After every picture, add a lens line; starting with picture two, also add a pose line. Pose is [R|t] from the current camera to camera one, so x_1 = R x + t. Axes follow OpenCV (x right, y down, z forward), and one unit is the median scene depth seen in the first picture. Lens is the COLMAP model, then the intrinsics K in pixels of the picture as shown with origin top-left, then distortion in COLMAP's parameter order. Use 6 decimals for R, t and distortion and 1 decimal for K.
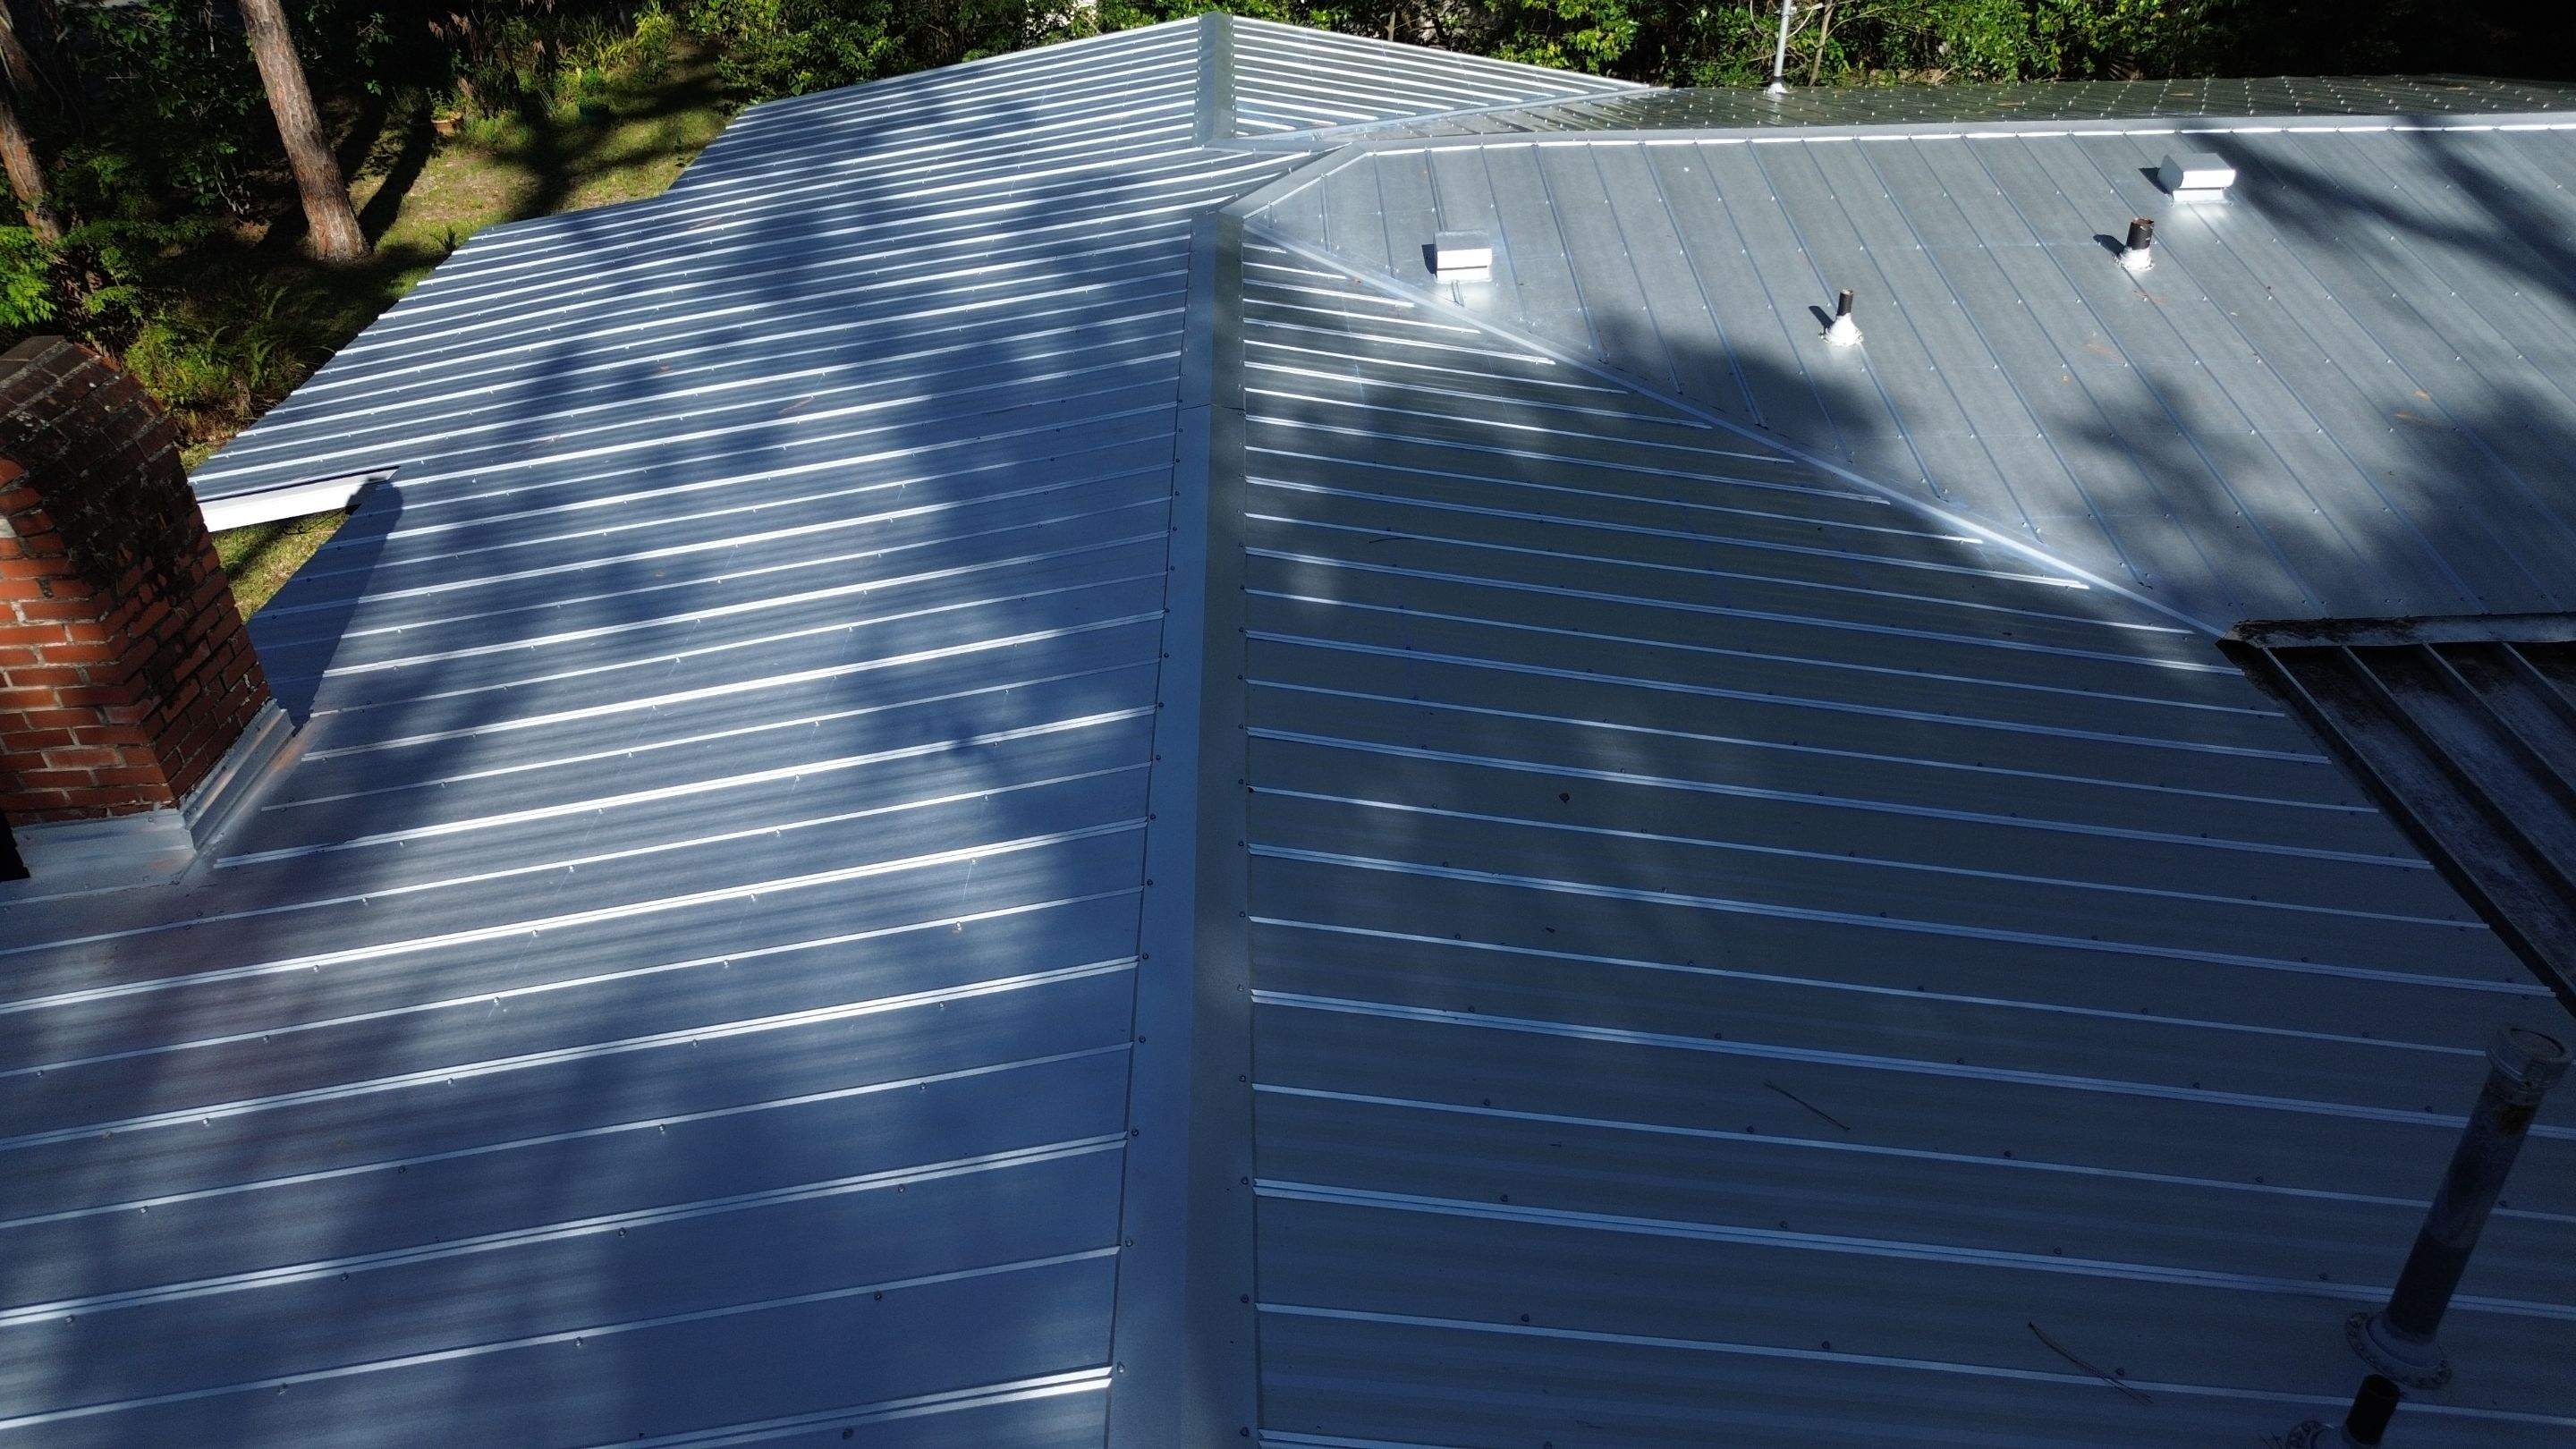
lens RADIAL K [[1803.4, 0, 1297.6], [0, 1803.4, 726.1], [0, 0, 1]] dist [0.069659, -0.064810]
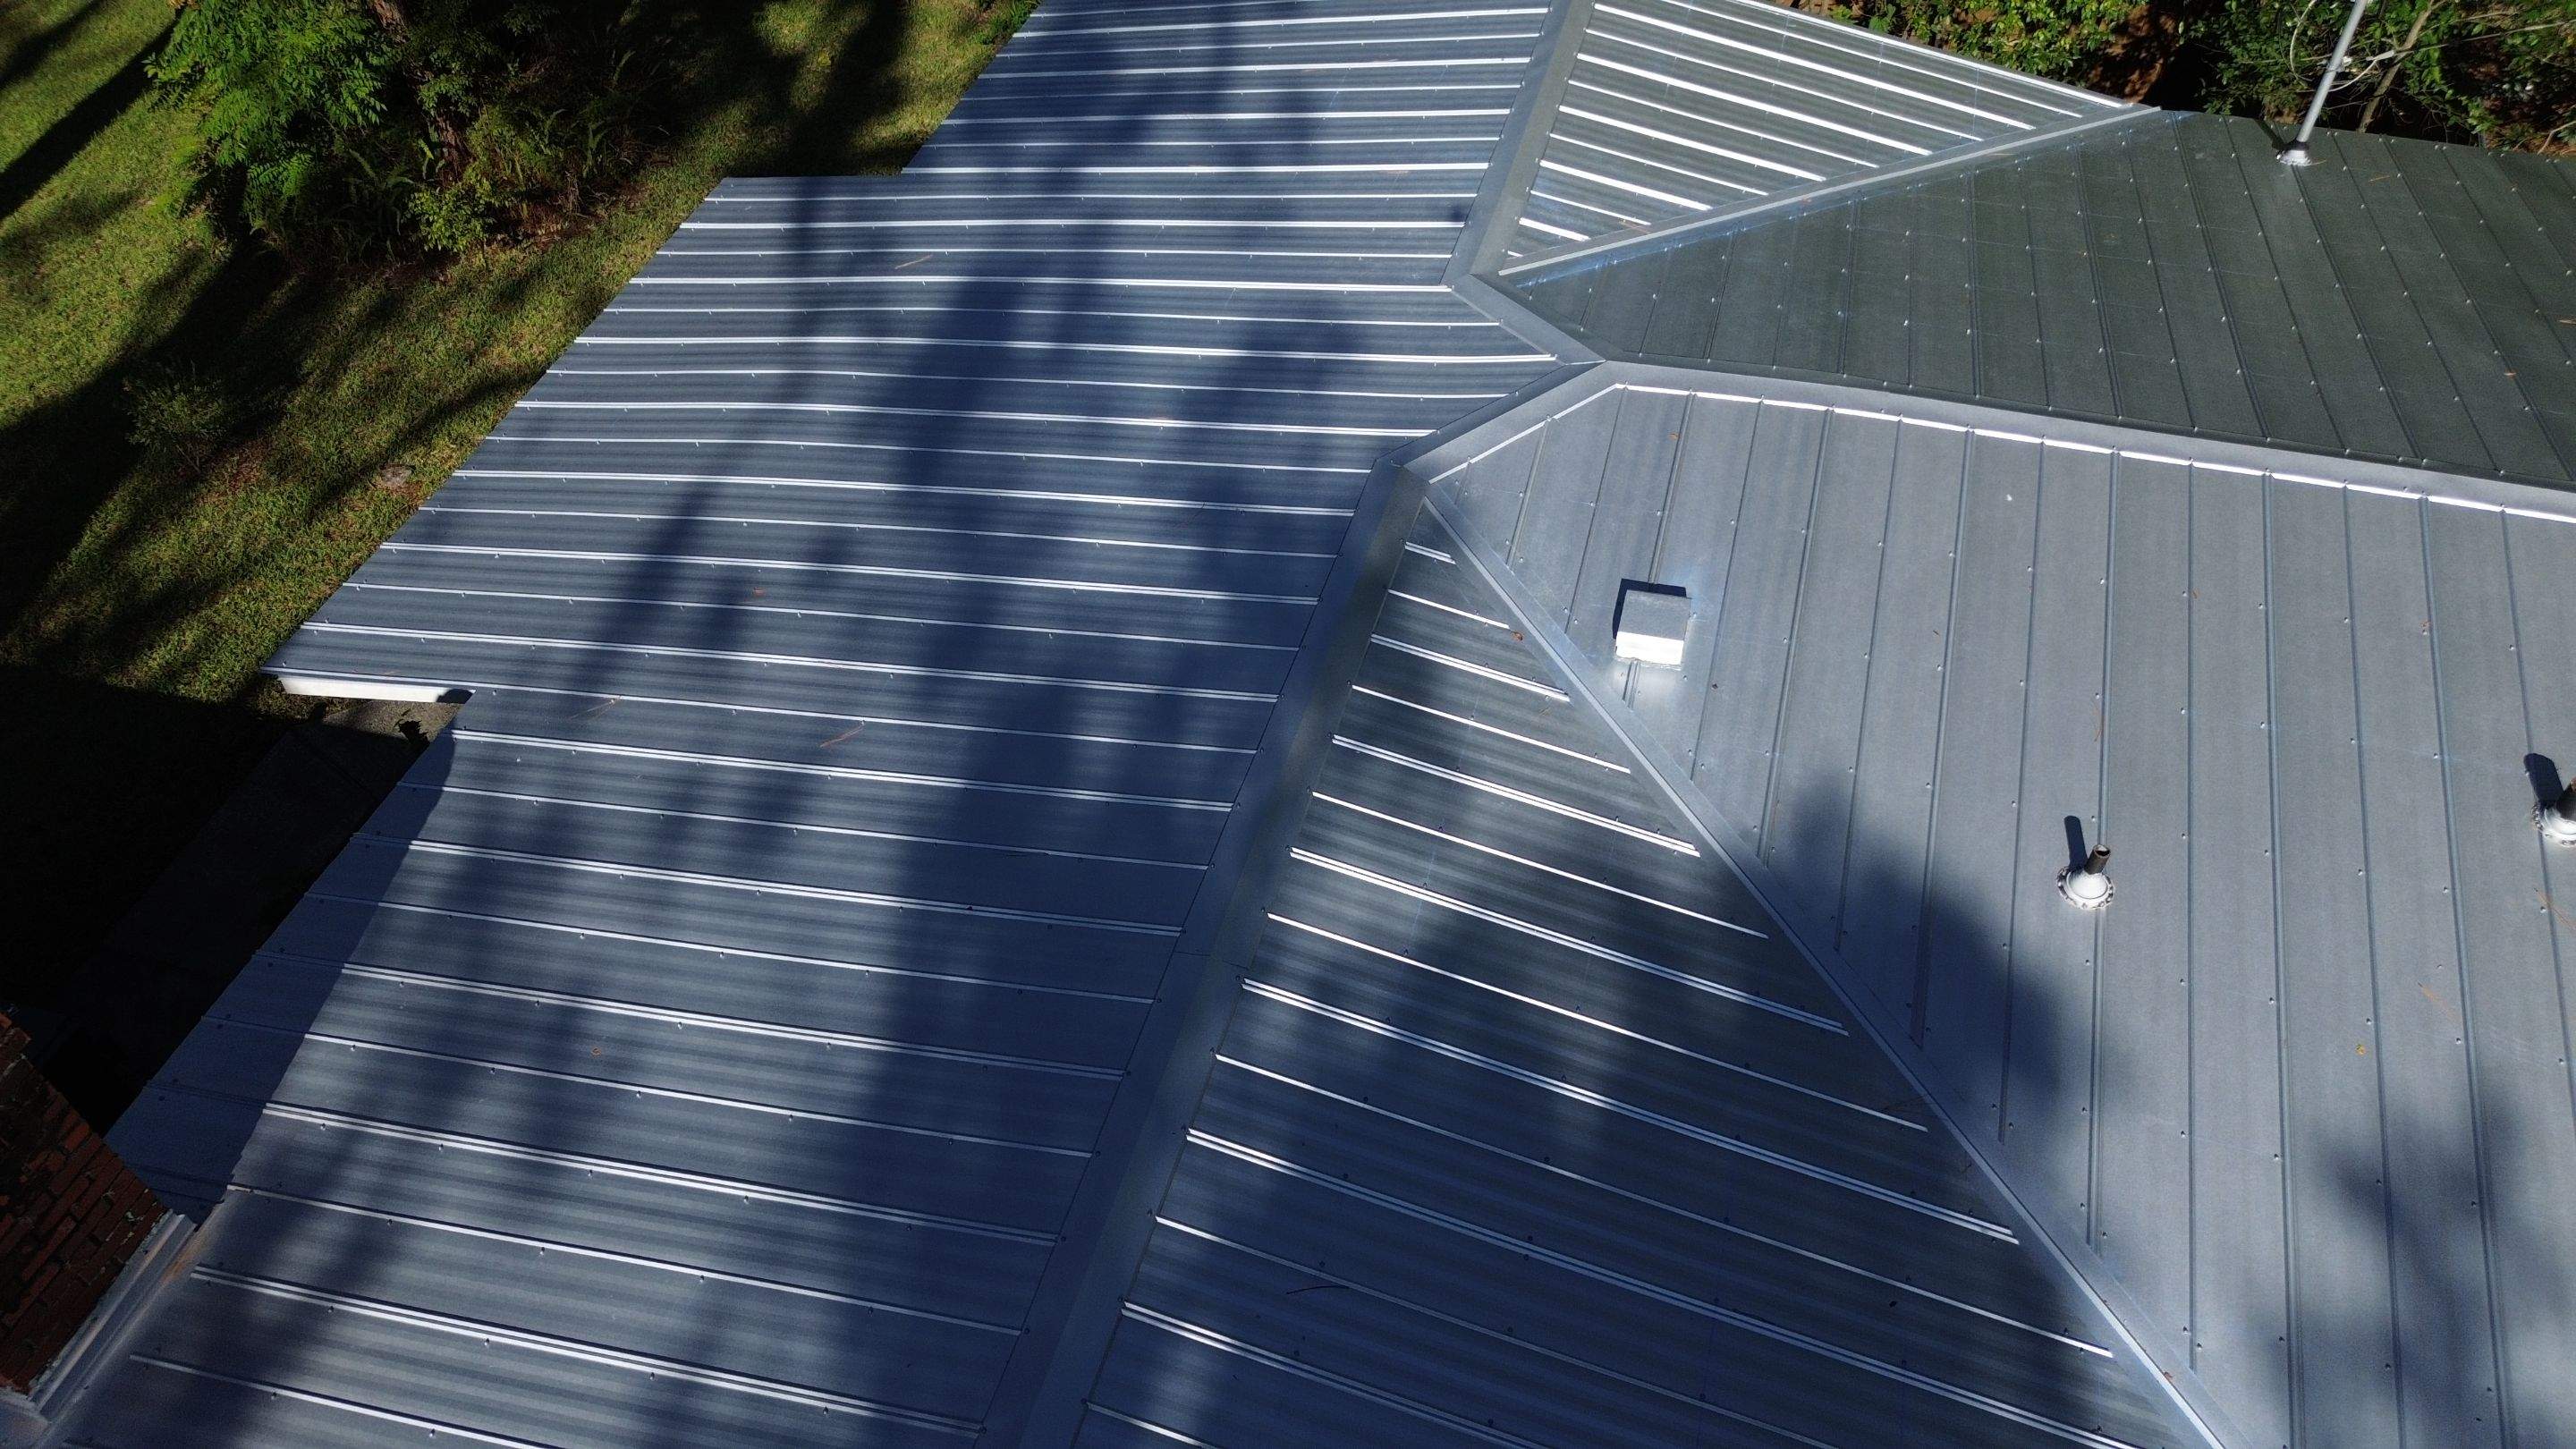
lens RADIAL K [[1803.4, 0, 1308.1], [0, 1803.4, 725.4], [0, 0, 1]] dist [0.069659, -0.064810]
pose [[0.954060, 0.219941, -0.203461, 0.129310], [-0.158438, 0.946703, 0.280448, -0.472461], [0.254299, -0.235328, 0.938058, 0.209333]]
